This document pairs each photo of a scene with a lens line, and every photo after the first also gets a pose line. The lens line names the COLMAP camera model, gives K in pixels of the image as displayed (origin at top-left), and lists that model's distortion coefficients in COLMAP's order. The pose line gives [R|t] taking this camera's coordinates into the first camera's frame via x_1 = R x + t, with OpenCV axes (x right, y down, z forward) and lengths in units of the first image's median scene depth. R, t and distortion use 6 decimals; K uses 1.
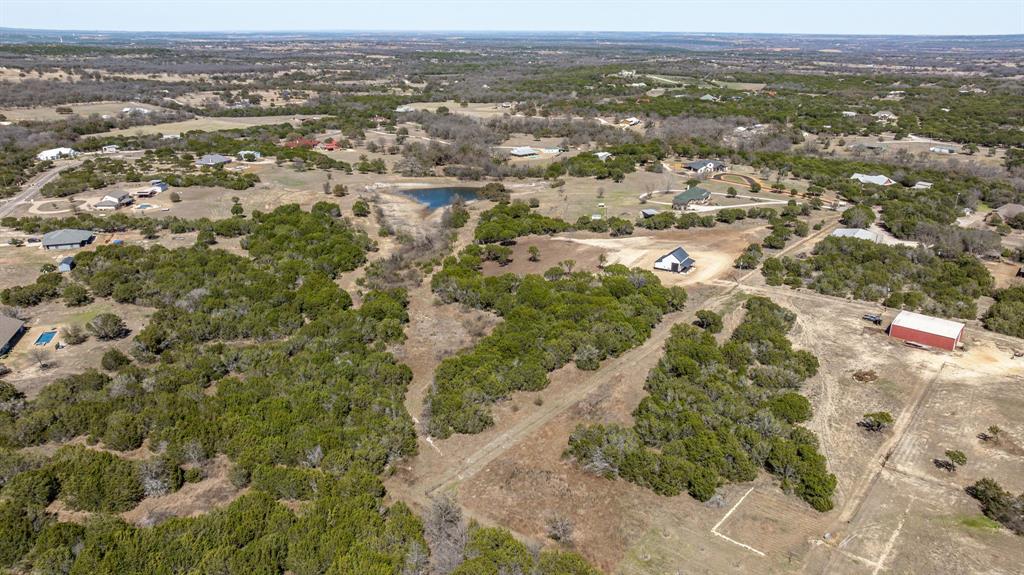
lens RADIAL K [[718.9, 0, 512.1], [0, 718.9, 286.6], [0, 0, 1]] dist [-0.041030, 0.042200]
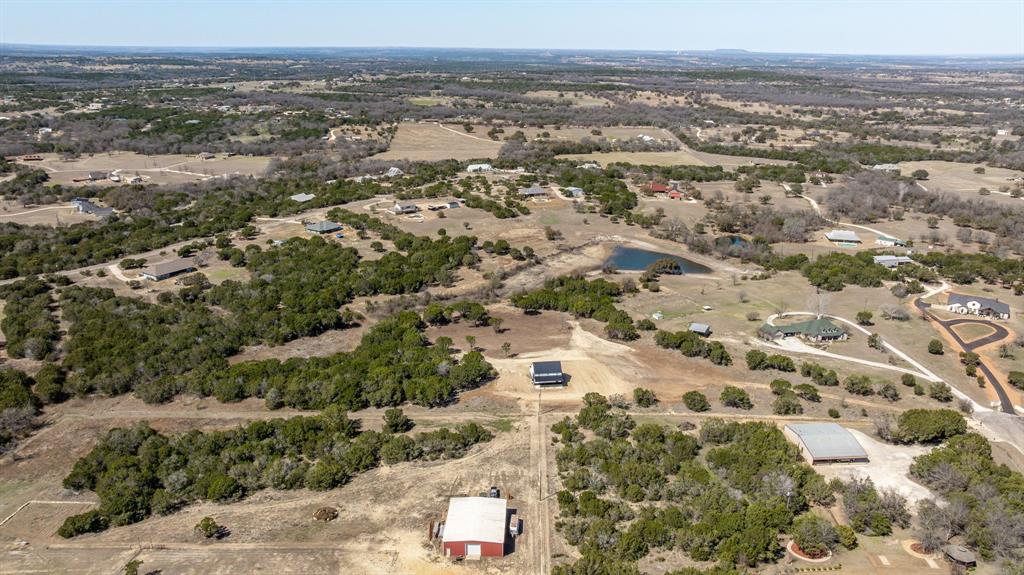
lens RADIAL K [[718.9, 0, 512.5], [0, 718.9, 288.0], [0, 0, 1]] dist [-0.041030, 0.042200]
pose [[0.619979, 0.250488, -0.743561, 0.932072], [-0.270205, 0.957865, 0.097387, -0.236885], [0.736625, 0.140536, 0.661539, 0.364952]]
